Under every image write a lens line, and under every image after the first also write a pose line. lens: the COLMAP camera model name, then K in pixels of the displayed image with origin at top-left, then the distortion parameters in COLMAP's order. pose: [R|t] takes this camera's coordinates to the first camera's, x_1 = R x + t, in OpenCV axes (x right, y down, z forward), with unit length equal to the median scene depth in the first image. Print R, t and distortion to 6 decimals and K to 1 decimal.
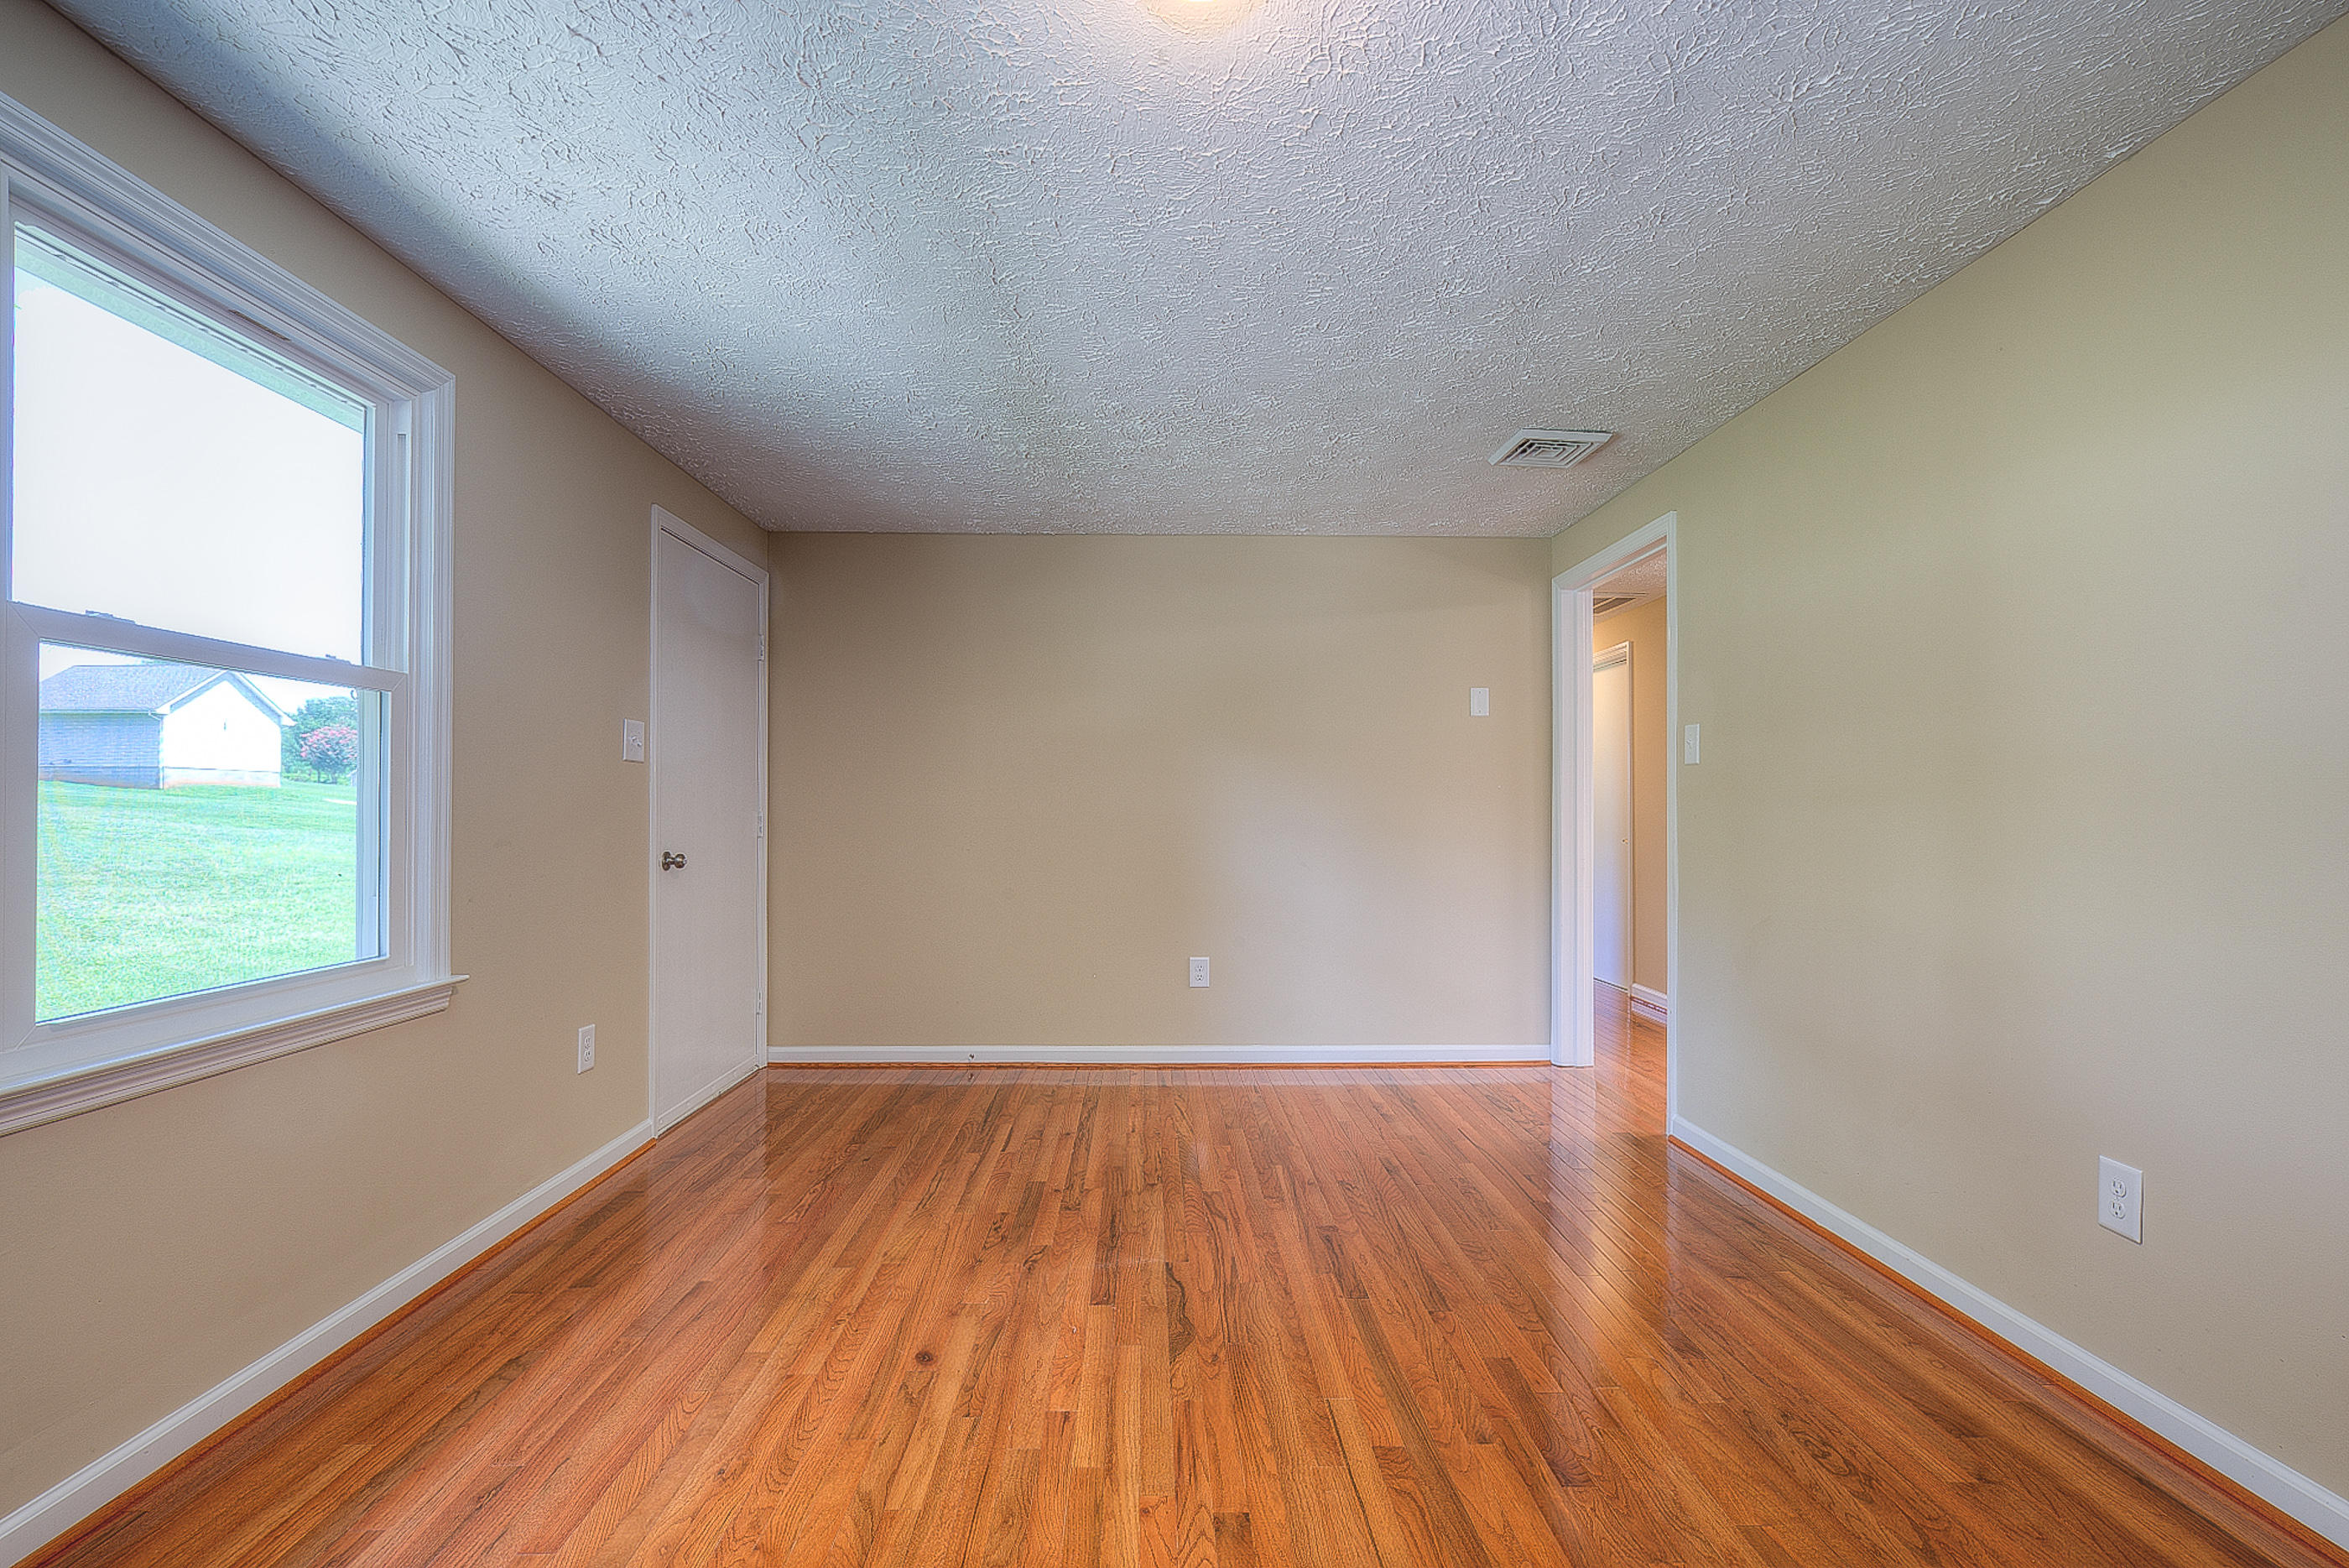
lens RADIAL K [[1062.9, 0, 1169.9], [0, 1062.9, 800.5], [0, 0, 1]] dist [-0.007876, 0.004924]
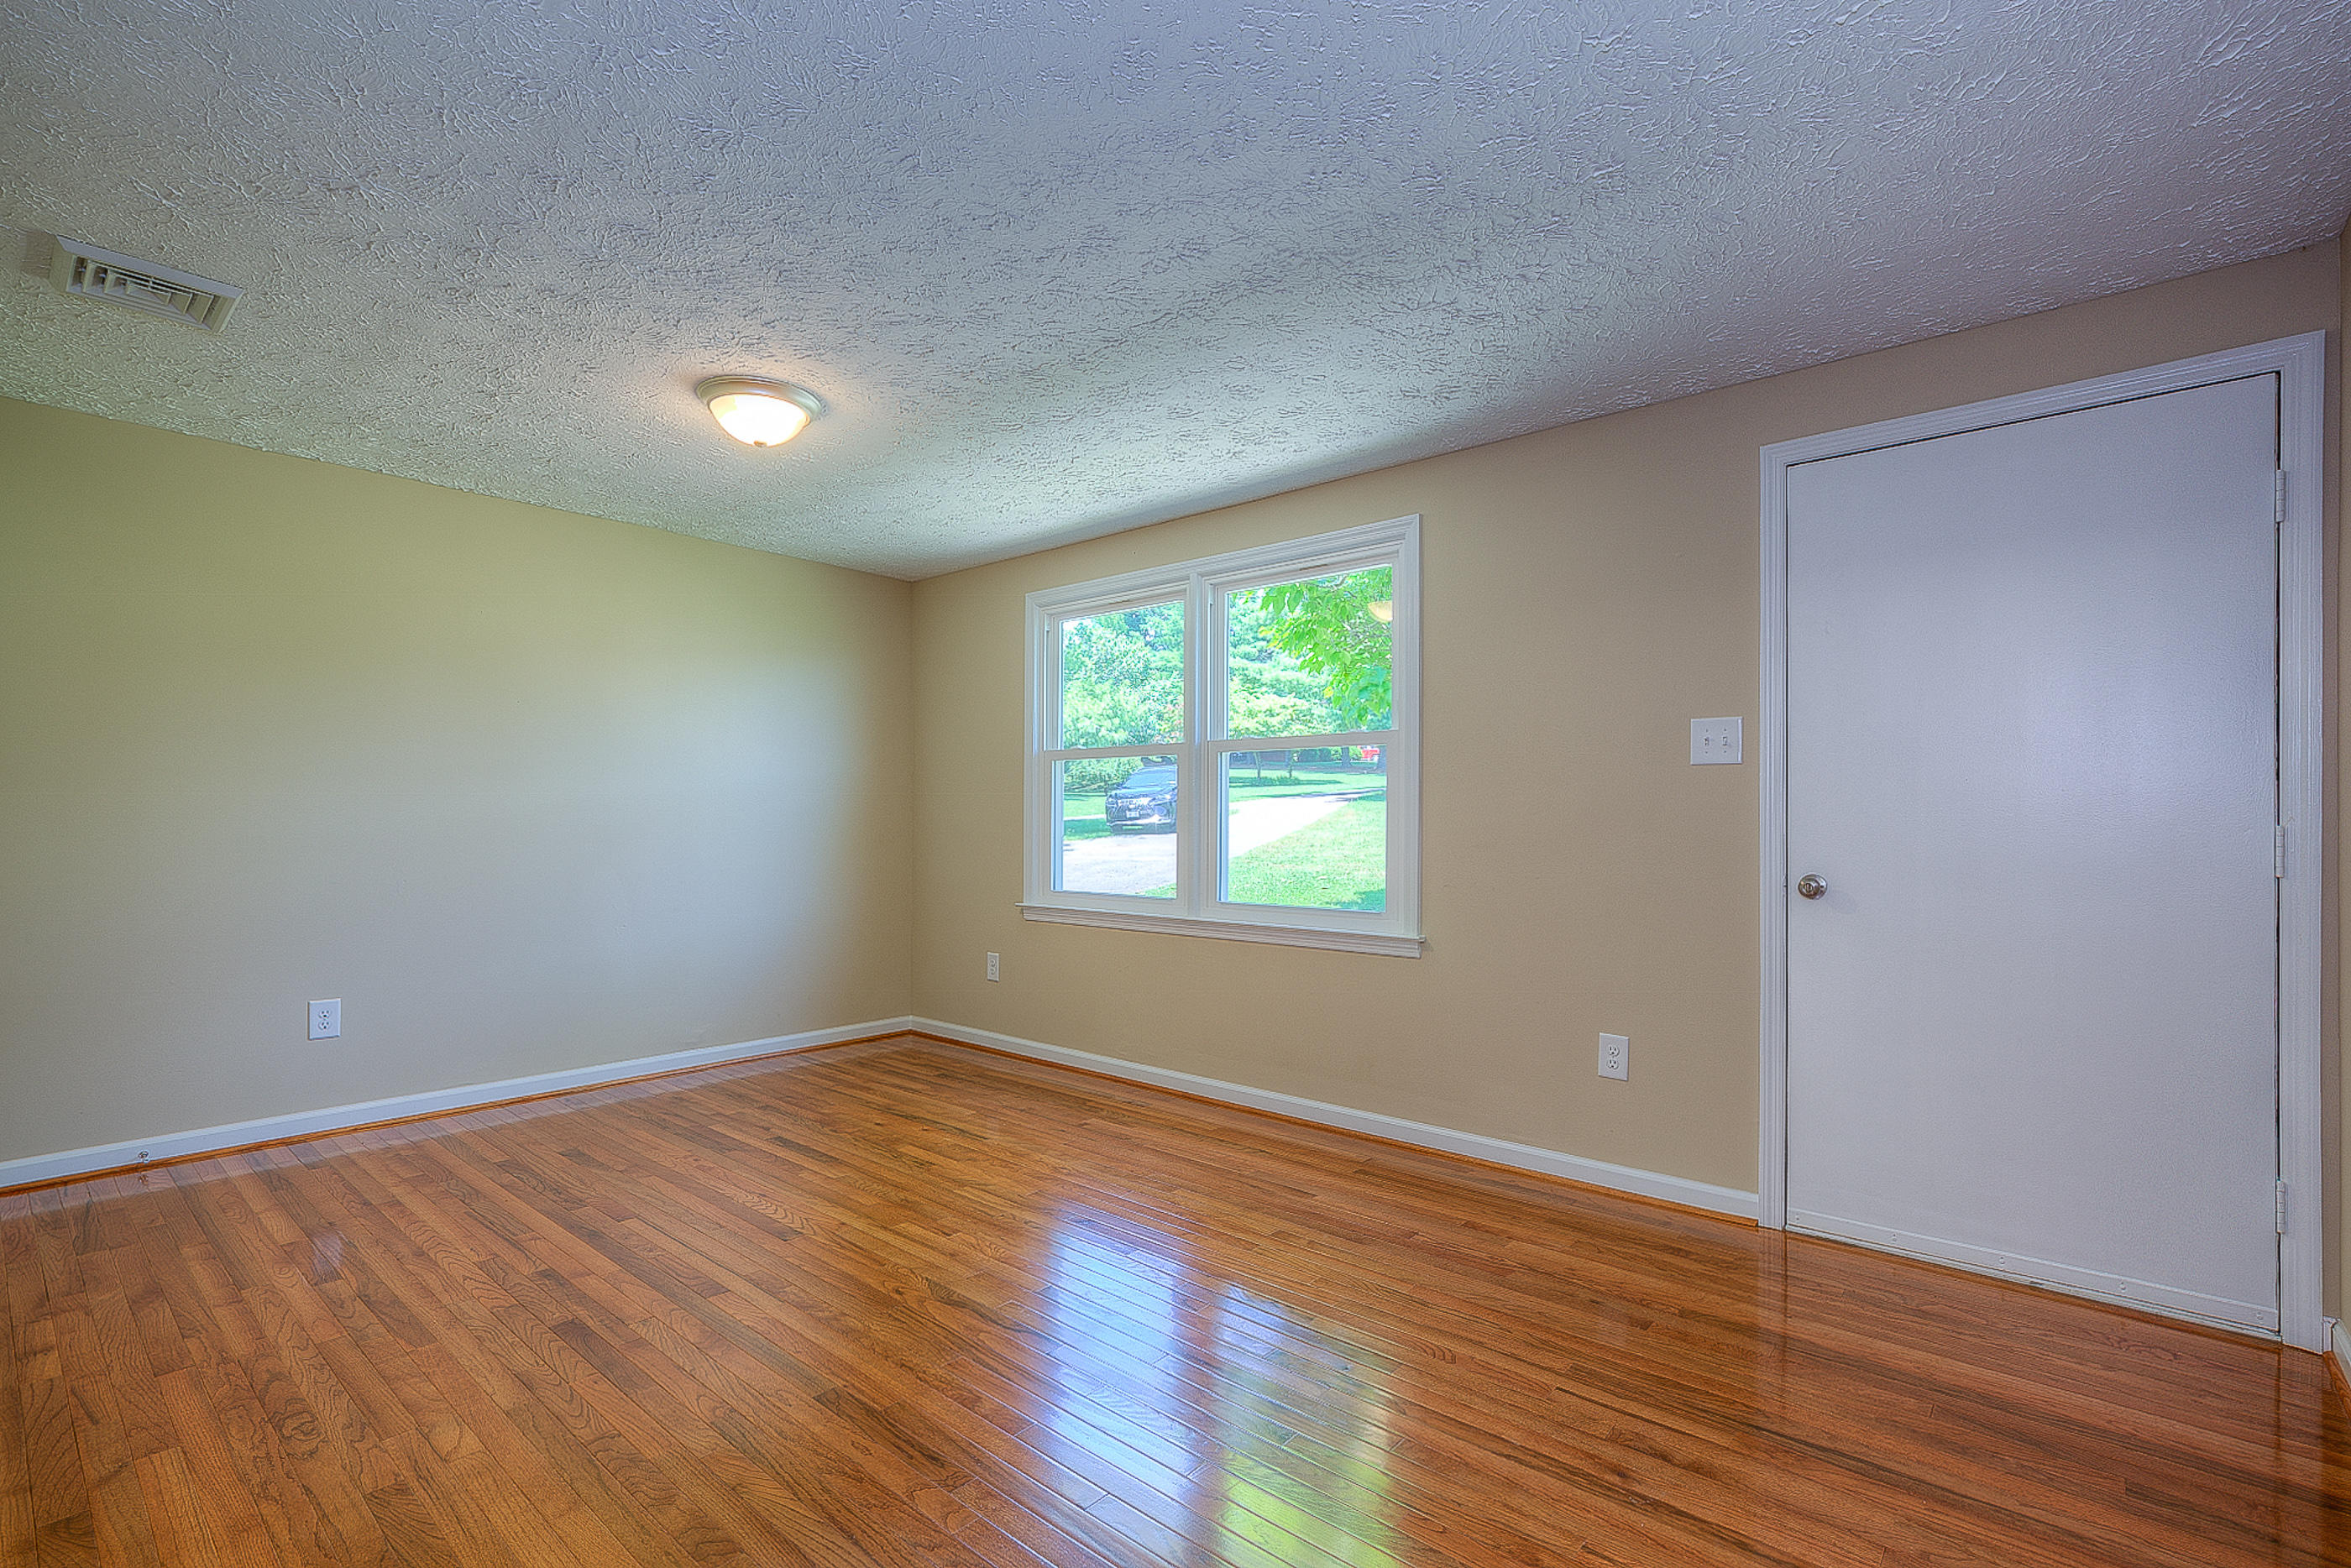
lens RADIAL K [[1063.6, 0, 1179.7], [0, 1063.6, 799.3], [0, 0, 1]] dist [-0.007876, 0.004924]
pose [[-0.675299, -0.018791, -0.737305, 0.687224], [0.002191, 0.999620, -0.027483, 0.024293], [0.737541, -0.020174, -0.675001, 1.989496]]
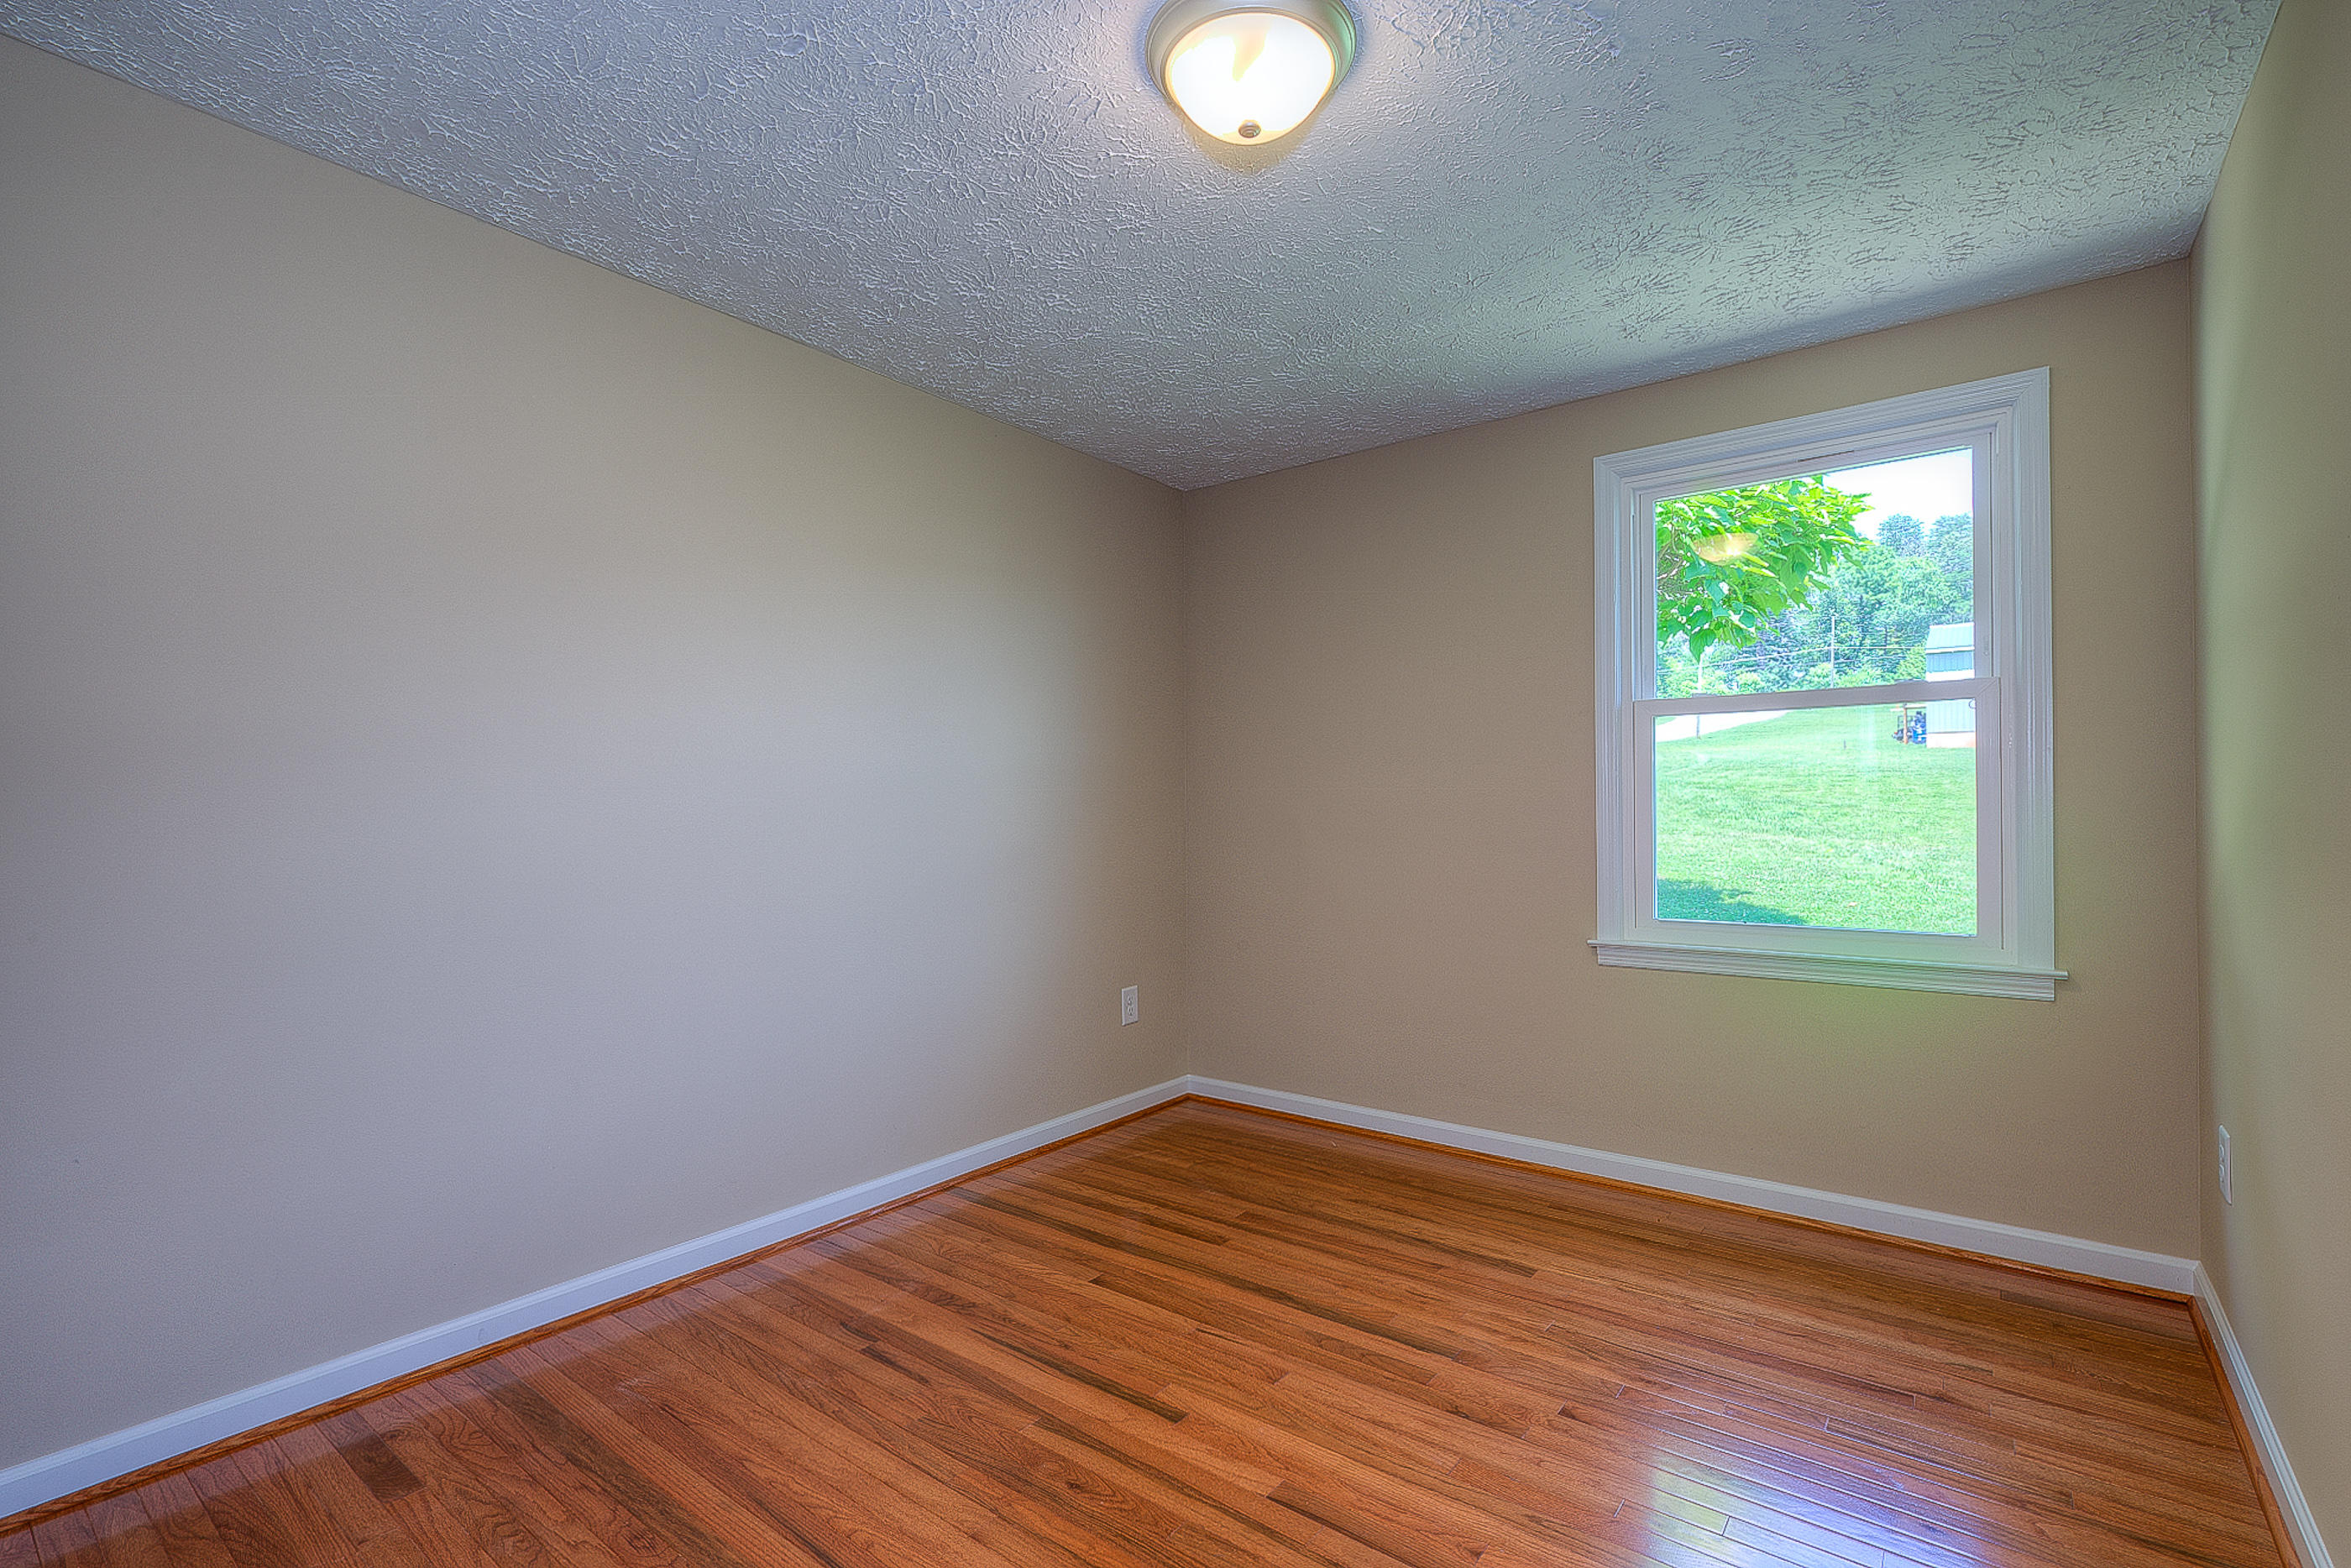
lens RADIAL K [[1063.6, 0, 1214.9], [0, 1063.6, 794.5], [0, 0, 1]] dist [-0.007876, 0.004924]
pose [[-0.616033, -0.013262, -0.787608, 0.698083], [0.008337, 0.999693, -0.023353, 0.018498], [0.787676, -0.020952, -0.615733, 1.004046]]
